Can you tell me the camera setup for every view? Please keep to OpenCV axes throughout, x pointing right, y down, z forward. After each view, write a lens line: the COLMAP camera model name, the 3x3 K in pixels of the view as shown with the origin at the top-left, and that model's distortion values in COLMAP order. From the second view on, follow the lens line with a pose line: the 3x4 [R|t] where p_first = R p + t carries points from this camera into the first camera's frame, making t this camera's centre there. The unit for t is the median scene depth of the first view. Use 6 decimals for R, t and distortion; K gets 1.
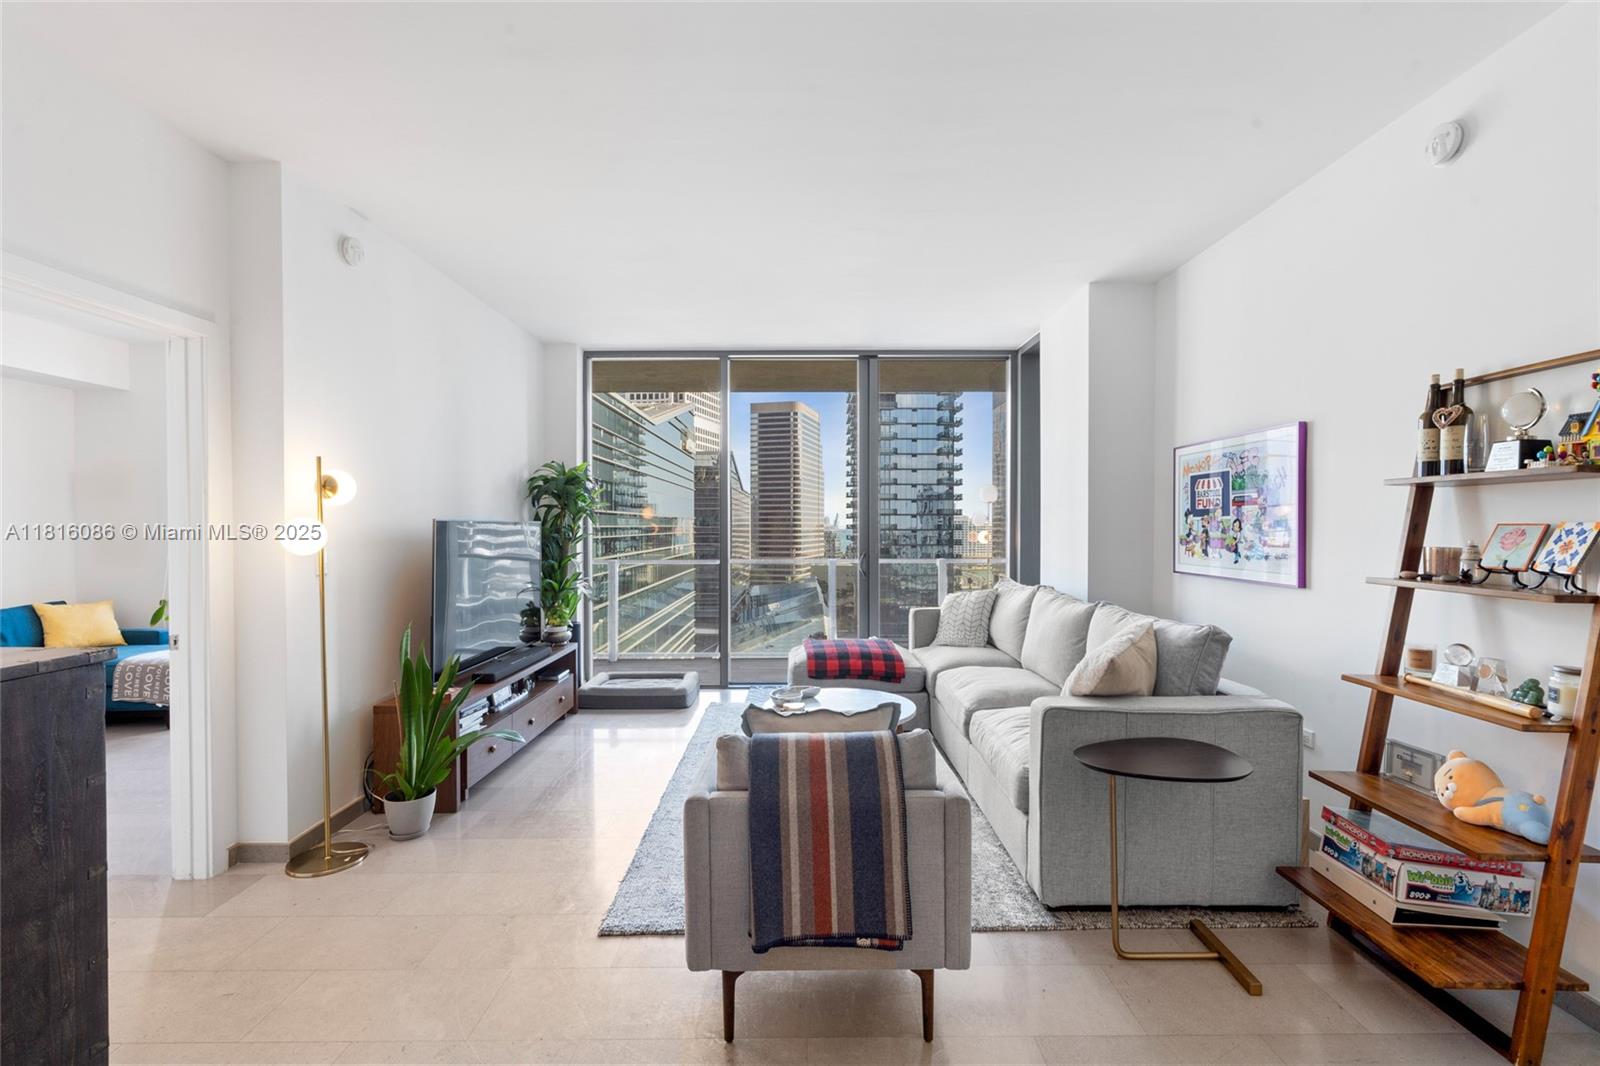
lens RADIAL K [[706.5, 0, 805.8], [0, 706.5, 531.0], [0, 0, 1]] dist [-0.000297, 0.000686]
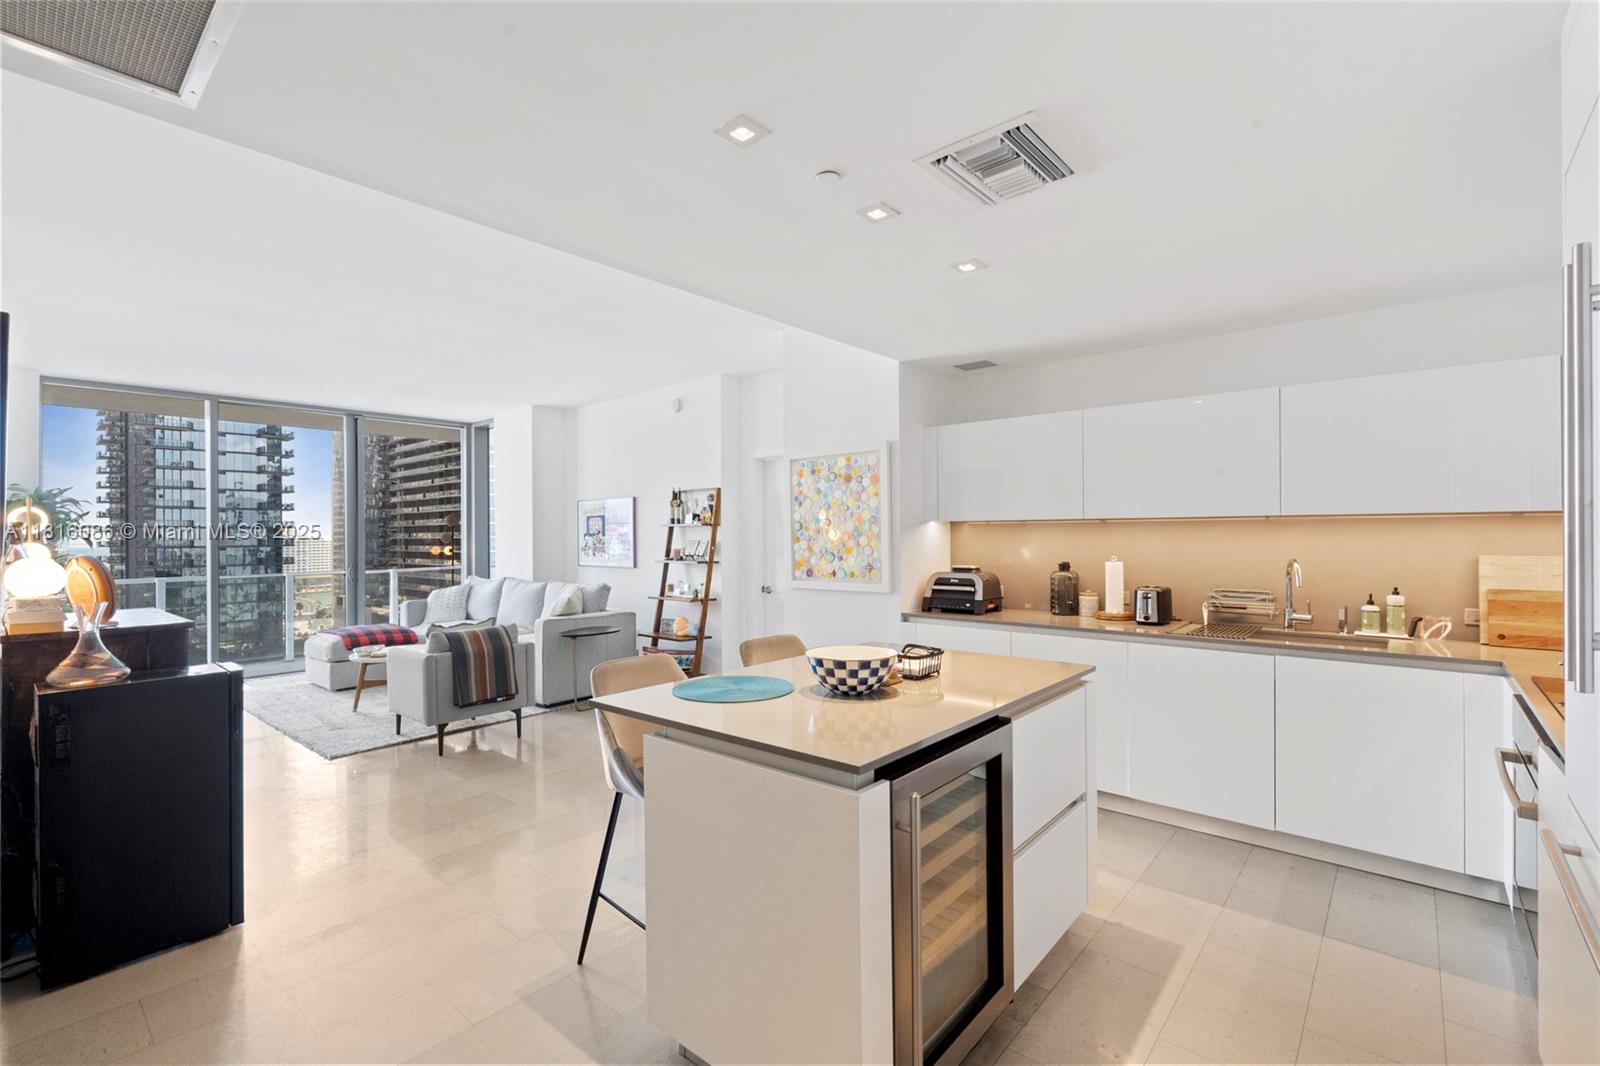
lens RADIAL K [[706.5, 0, 805.8], [0, 706.5, 531.0], [0, 0, 1]] dist [-0.000297, 0.000686]
pose [[0.657961, -0.000593, 0.753052, -0.880176], [0.014826, 0.999816, -0.012166, -0.005467], [-0.752906, 0.019170, 0.657848, -1.239408]]
